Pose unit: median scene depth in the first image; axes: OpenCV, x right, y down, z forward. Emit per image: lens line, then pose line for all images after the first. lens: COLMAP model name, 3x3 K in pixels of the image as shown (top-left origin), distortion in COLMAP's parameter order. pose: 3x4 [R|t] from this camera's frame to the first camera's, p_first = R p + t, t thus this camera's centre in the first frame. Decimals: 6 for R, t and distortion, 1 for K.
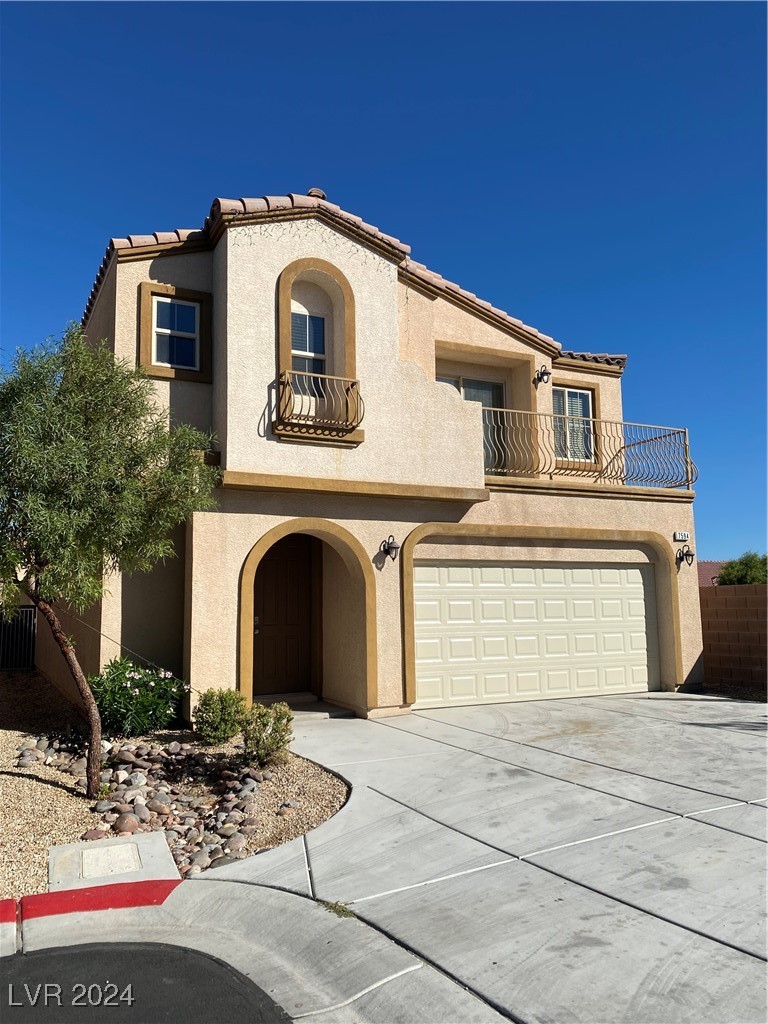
lens RADIAL K [[781.7, 0, 373.3], [0, 781.7, 511.5], [0, 0, 1]] dist [0.031407, -0.046196]
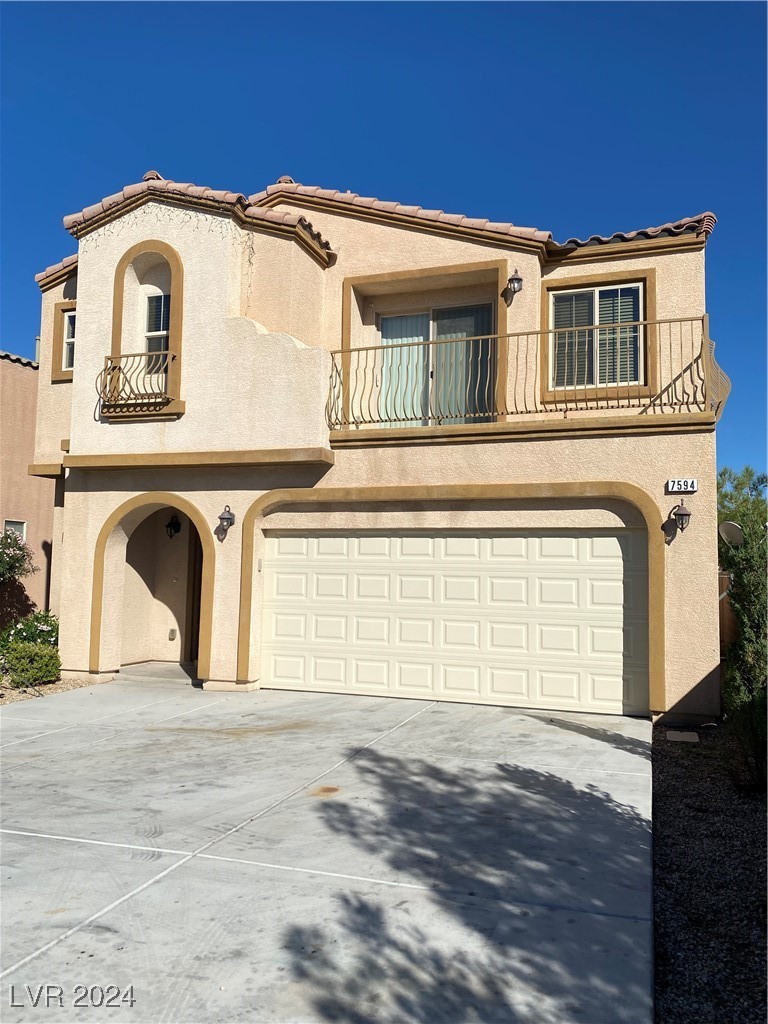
lens RADIAL K [[781.7, 0, 376.5], [0, 781.7, 513.5], [0, 0, 1]] dist [0.031407, -0.046196]
pose [[0.695998, -0.027032, -0.717535, 0.830716], [0.060598, 0.997937, 0.021184, 0.031159], [0.715483, -0.058225, 0.696200, 0.453424]]
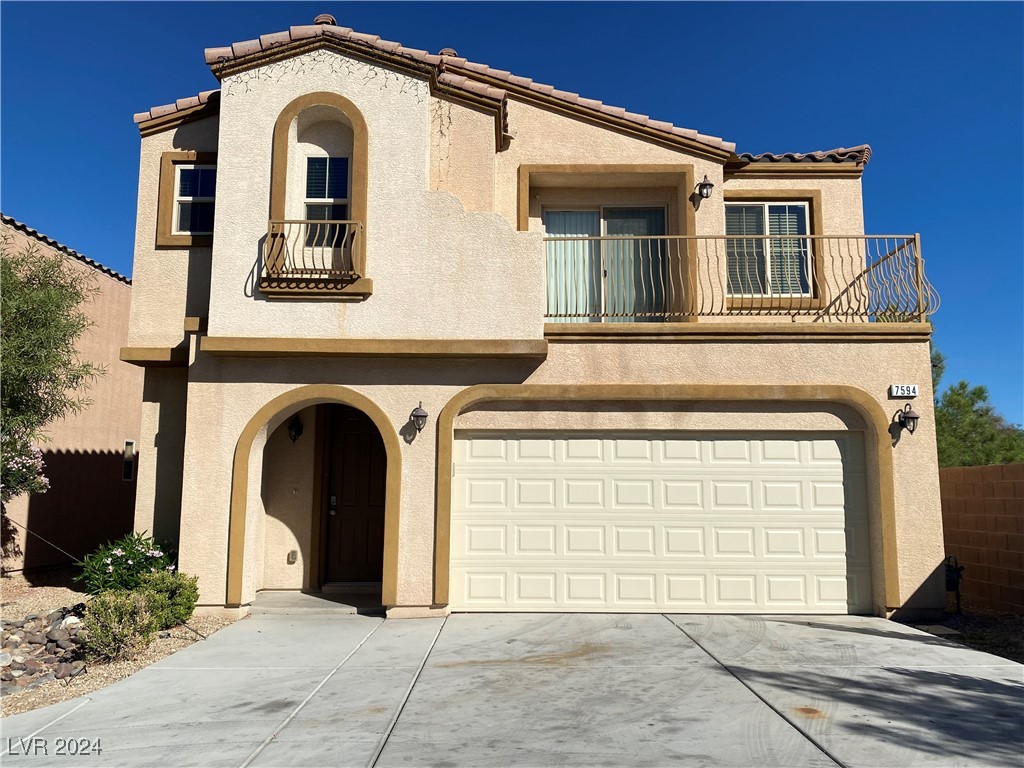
lens RADIAL K [[781.7, 0, 517.4], [0, 781.7, 388.5], [0, 0, 1]] dist [0.031407, -0.046196]
pose [[0.893928, -0.042485, -0.446192, 0.485508], [0.038652, 0.999096, -0.017692, 0.034992], [0.446540, -0.001431, 0.894763, 0.290373]]
